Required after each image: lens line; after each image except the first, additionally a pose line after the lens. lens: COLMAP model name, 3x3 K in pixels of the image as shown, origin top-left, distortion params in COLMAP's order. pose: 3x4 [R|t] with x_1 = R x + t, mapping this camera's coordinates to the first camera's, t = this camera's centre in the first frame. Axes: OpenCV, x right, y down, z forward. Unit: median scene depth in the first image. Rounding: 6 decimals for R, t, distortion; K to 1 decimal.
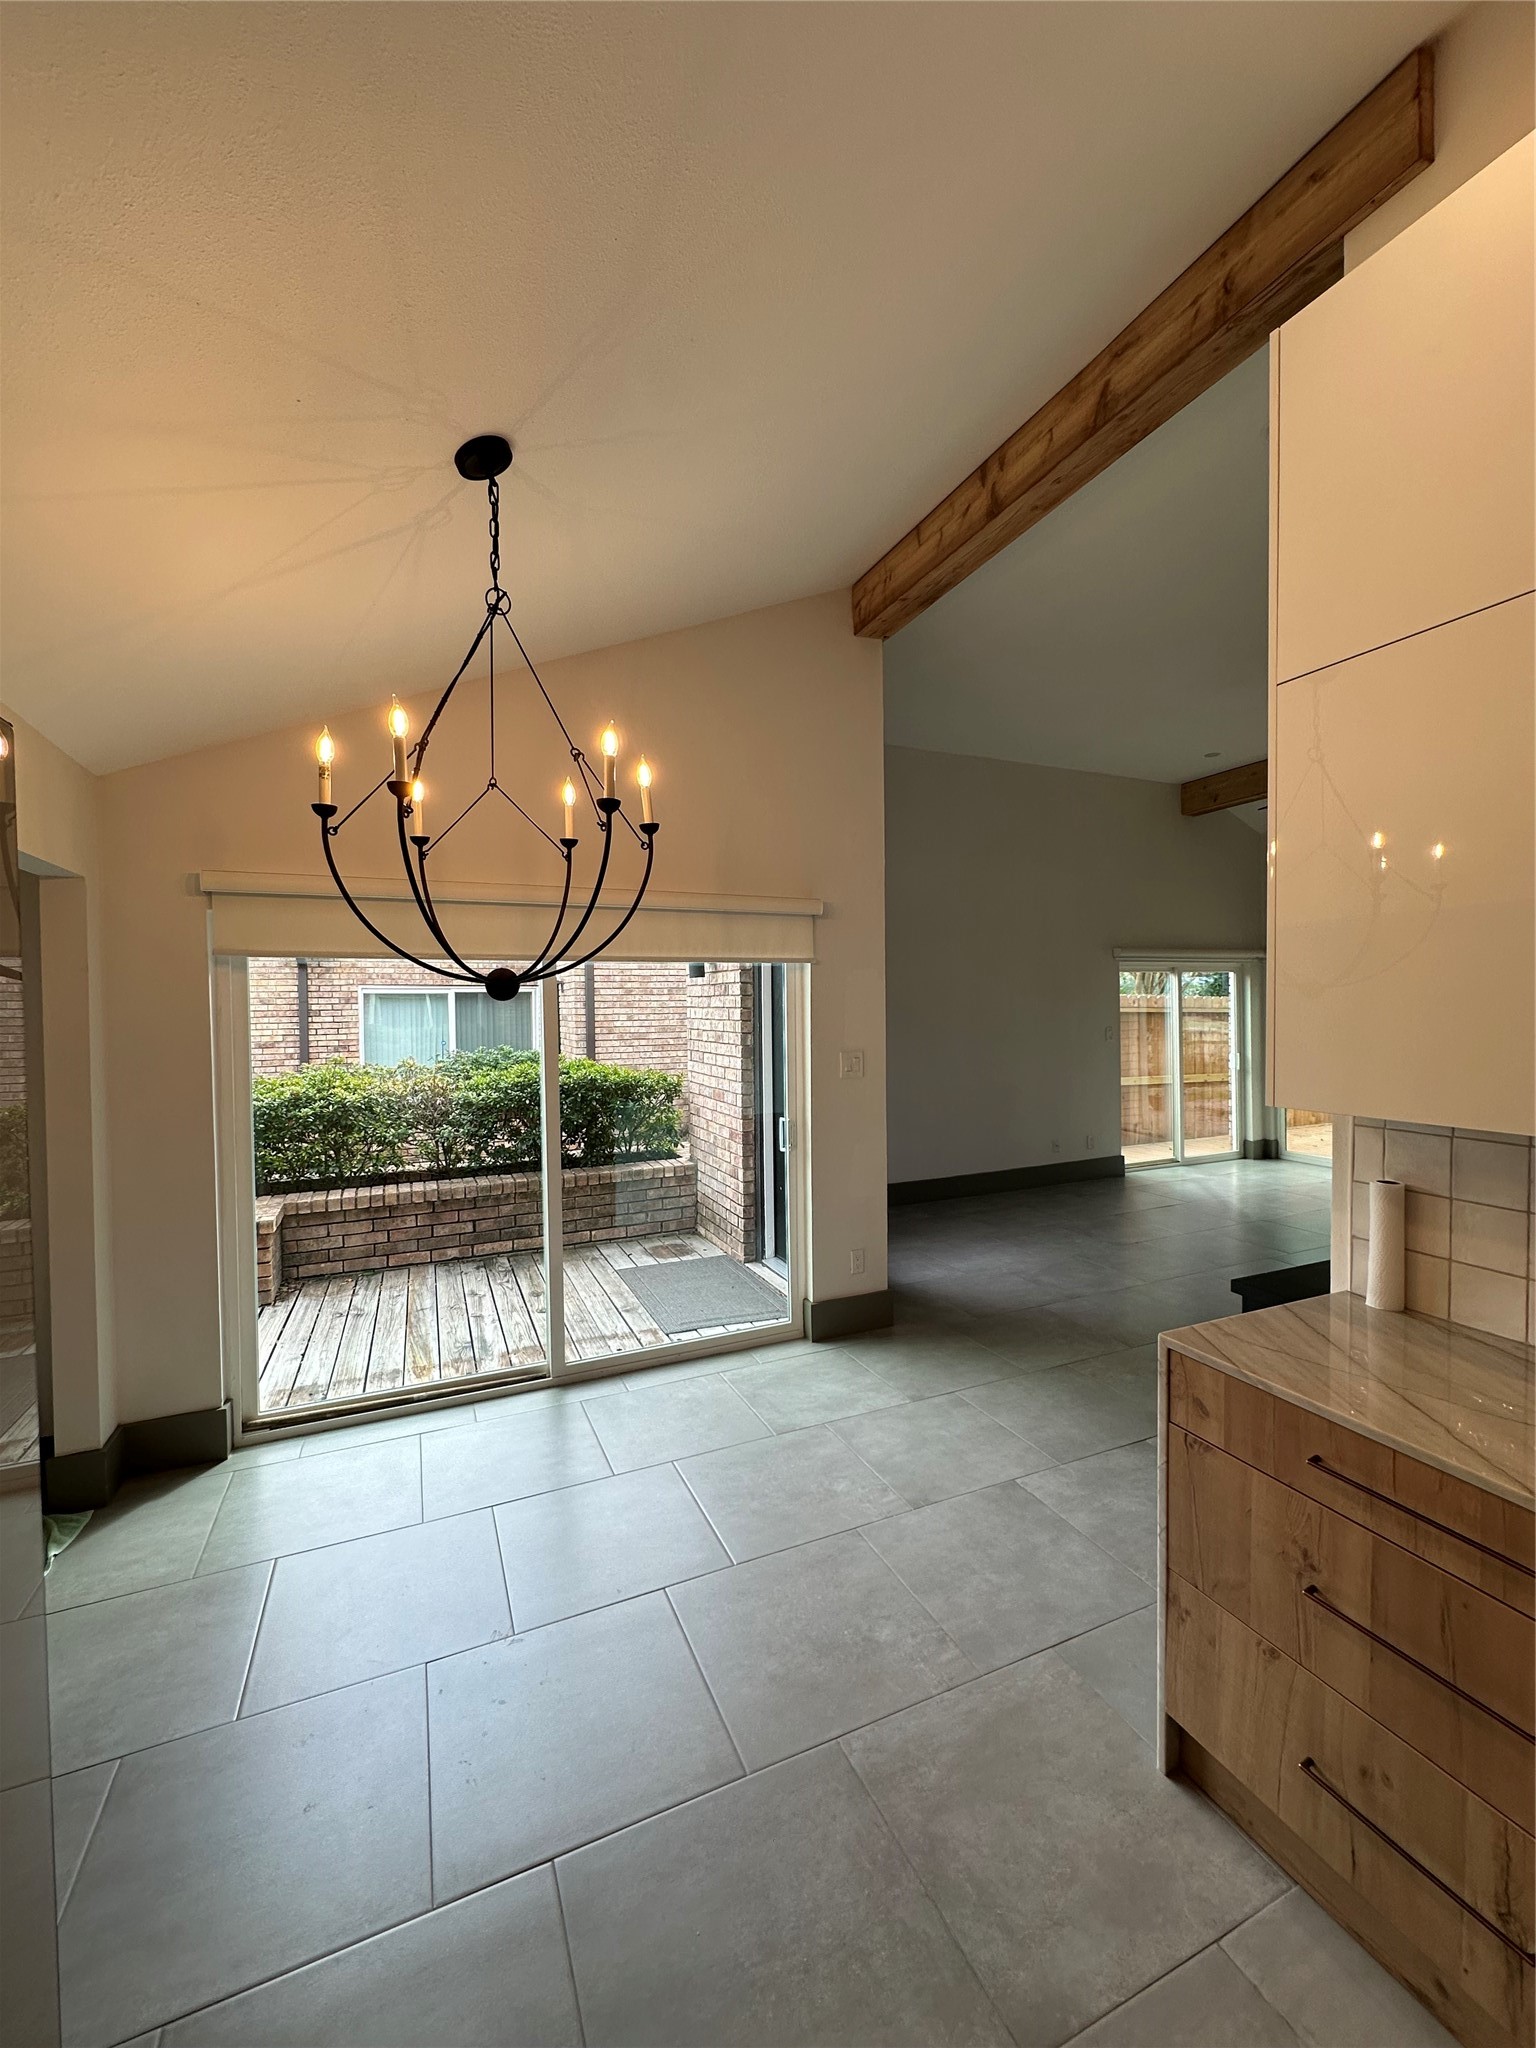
lens RADIAL K [[820.5, 0, 763.8], [0, 820.5, 1025.6], [0, 0, 1]] dist [-0.001351, -0.000327]
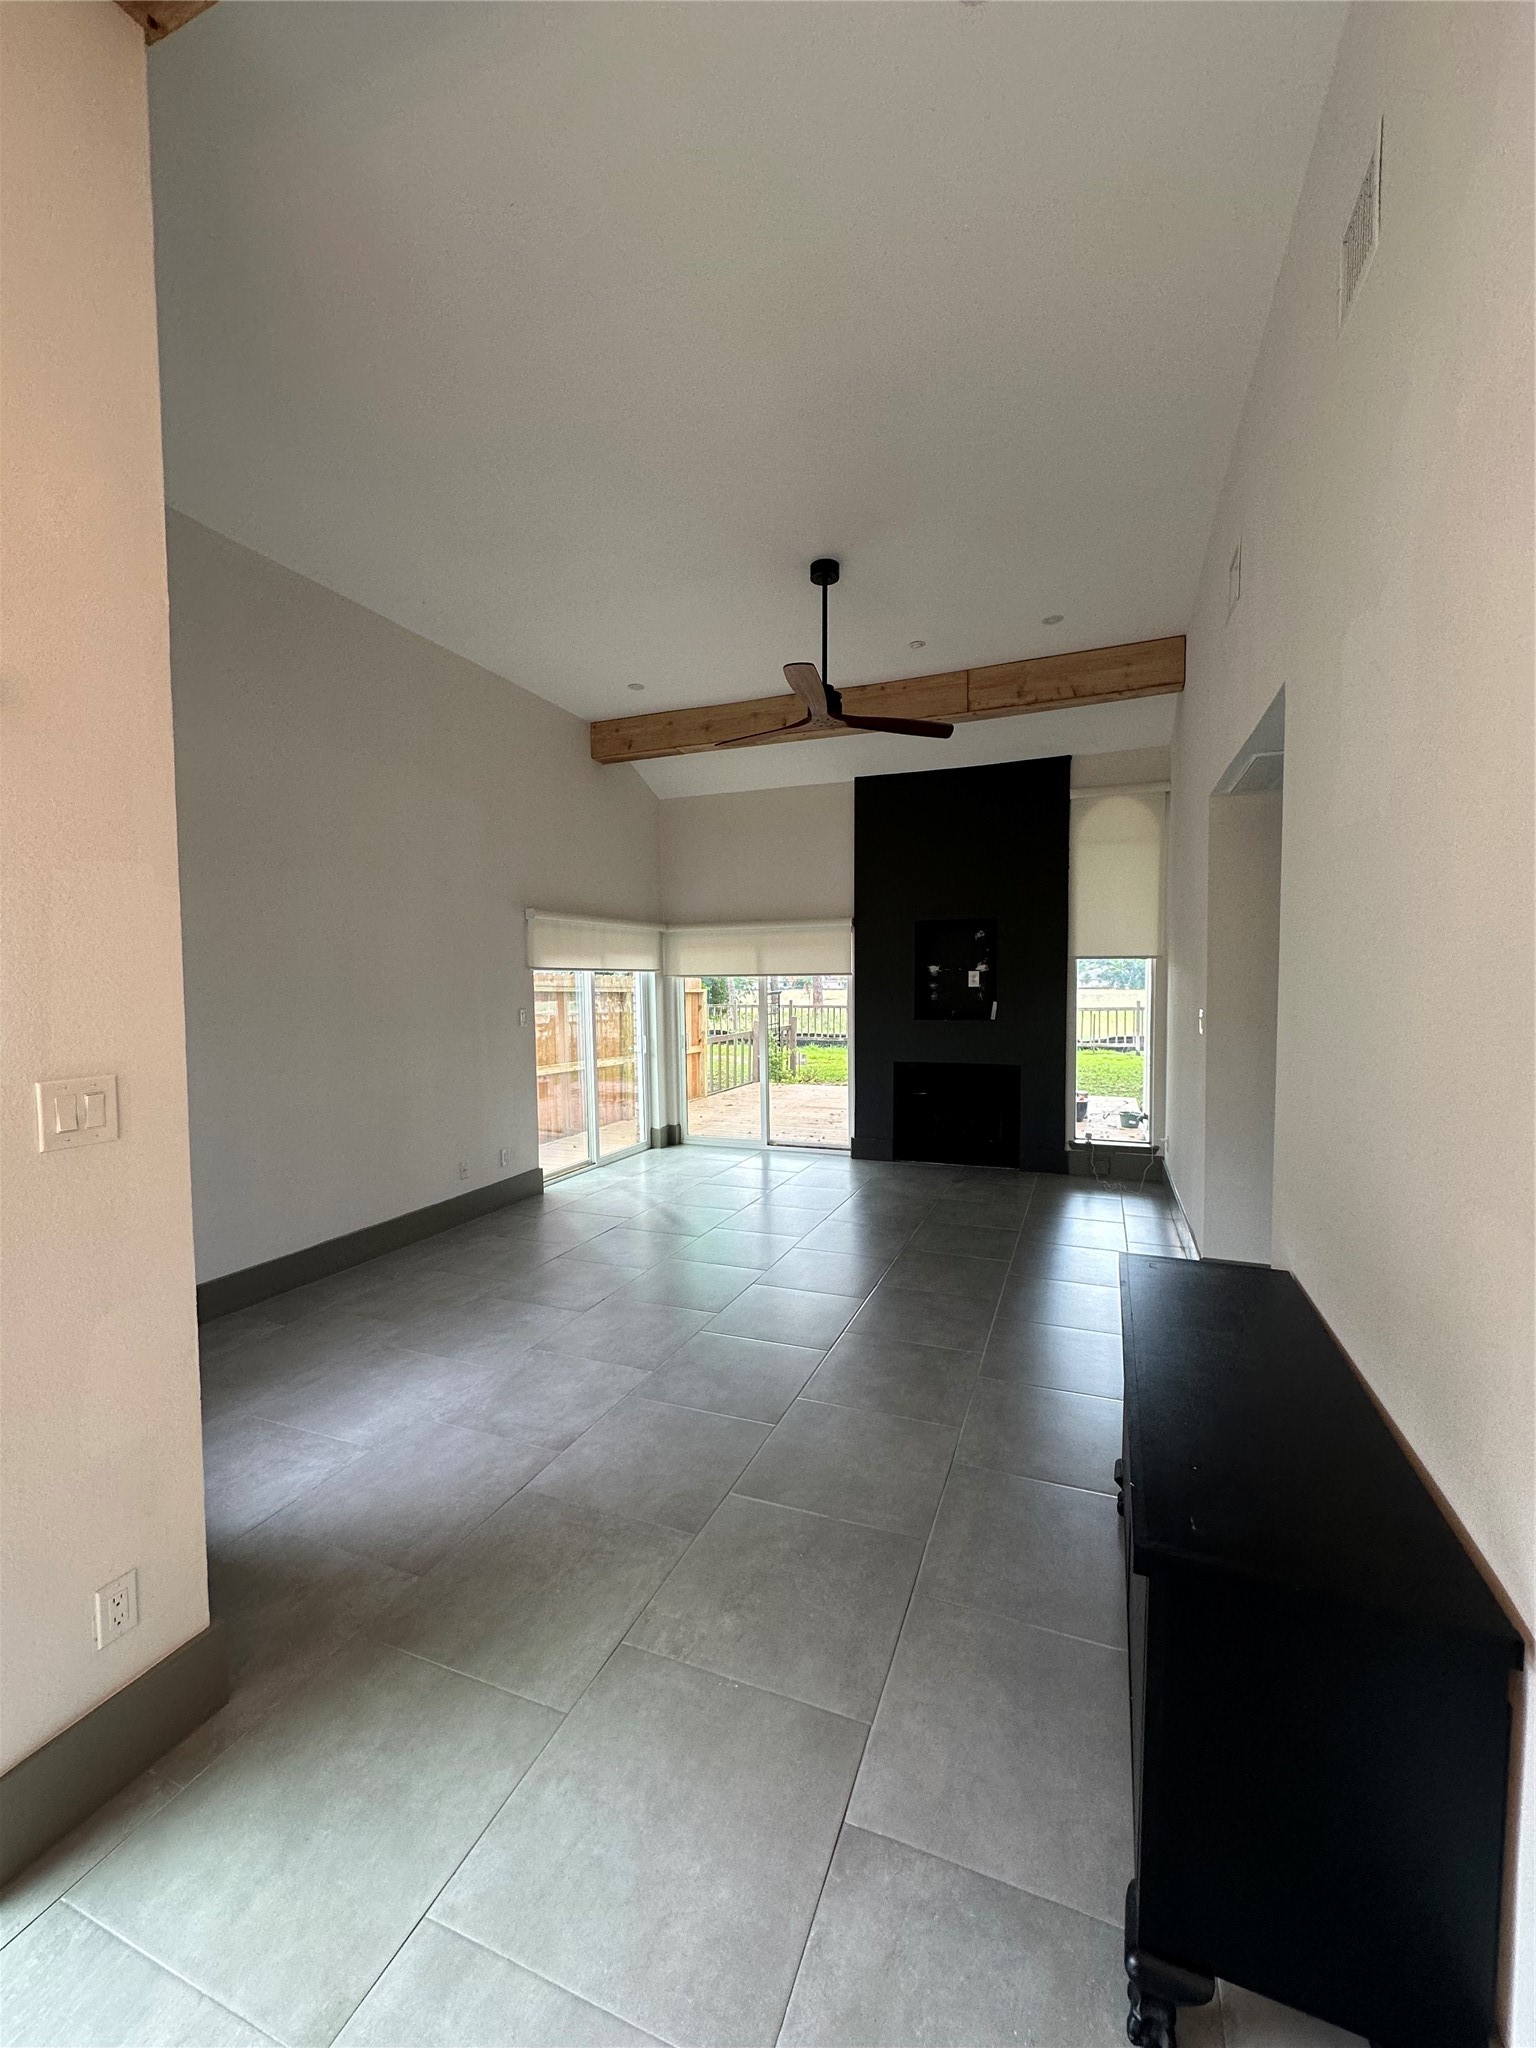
lens RADIAL K [[820.5, 0, 764.1], [0, 820.5, 1023.8], [0, 0, 1]] dist [-0.001351, -0.000327]
pose [[0.714908, -0.019120, 0.698957, 0.051397], [0.005174, 0.999743, 0.022055, 0.002887], [-0.699199, -0.012151, 0.714824, 0.391302]]
